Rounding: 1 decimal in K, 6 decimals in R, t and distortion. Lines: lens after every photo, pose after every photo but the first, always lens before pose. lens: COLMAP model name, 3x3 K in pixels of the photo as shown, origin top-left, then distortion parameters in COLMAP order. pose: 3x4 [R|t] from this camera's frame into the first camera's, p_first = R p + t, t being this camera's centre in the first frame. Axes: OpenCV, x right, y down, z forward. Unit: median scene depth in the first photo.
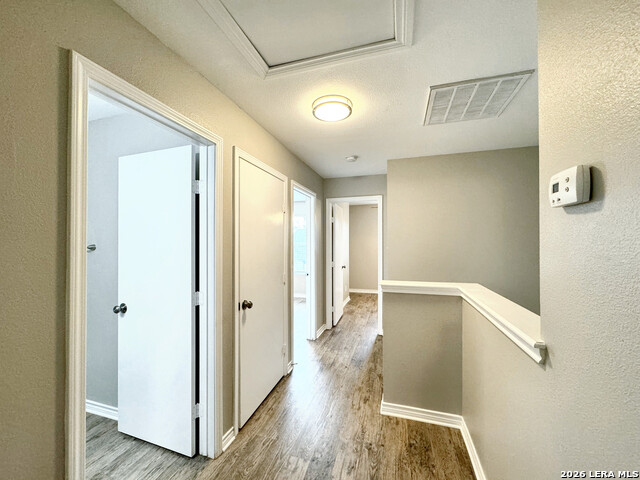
lens RADIAL K [[256.2, 0, 321.4], [0, 256.2, 240.5], [0, 0, 1]] dist [0.000493, 0.000197]
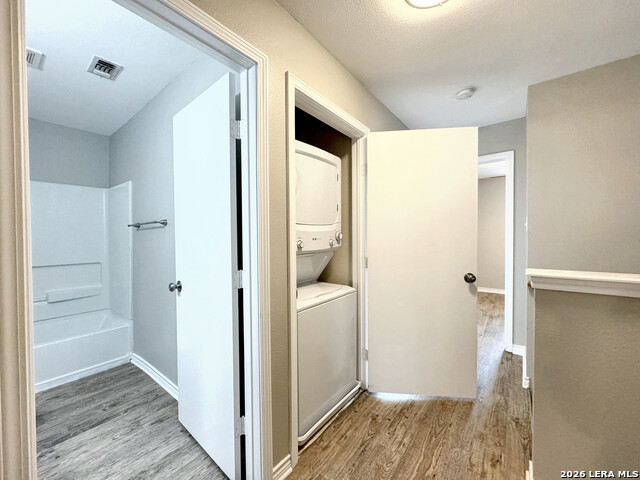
lens RADIAL K [[256.2, 0, 320.0], [0, 256.2, 240.1], [0, 0, 1]] dist [0.000493, 0.000197]
pose [[0.932131, -0.000393, -0.362121, 0.005537], [0.009668, 0.999670, 0.023801, 0.082993], [0.361992, -0.025687, 0.931827, 0.333880]]
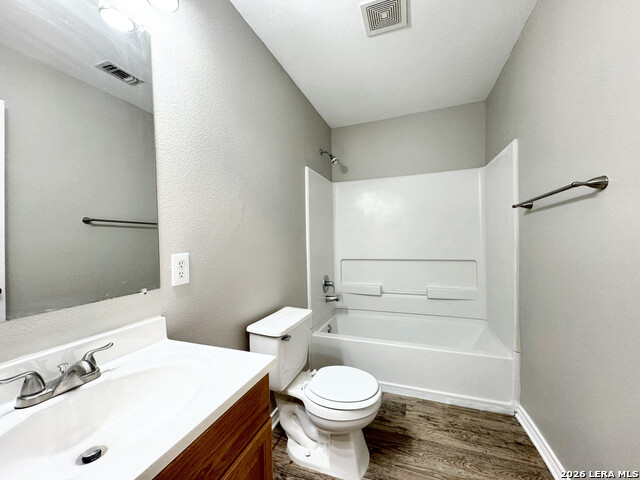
lens RADIAL K [[232.3, 0, 336.9], [0, 232.3, 244.4], [0, 0, 1]] dist [0.003042, 0.000030]
pose [[-0.061940, 0.019224, -0.997895, -0.534272], [0.036616, 0.999185, 0.016976, 0.117377], [0.997408, -0.035488, -0.062594, 0.642184]]
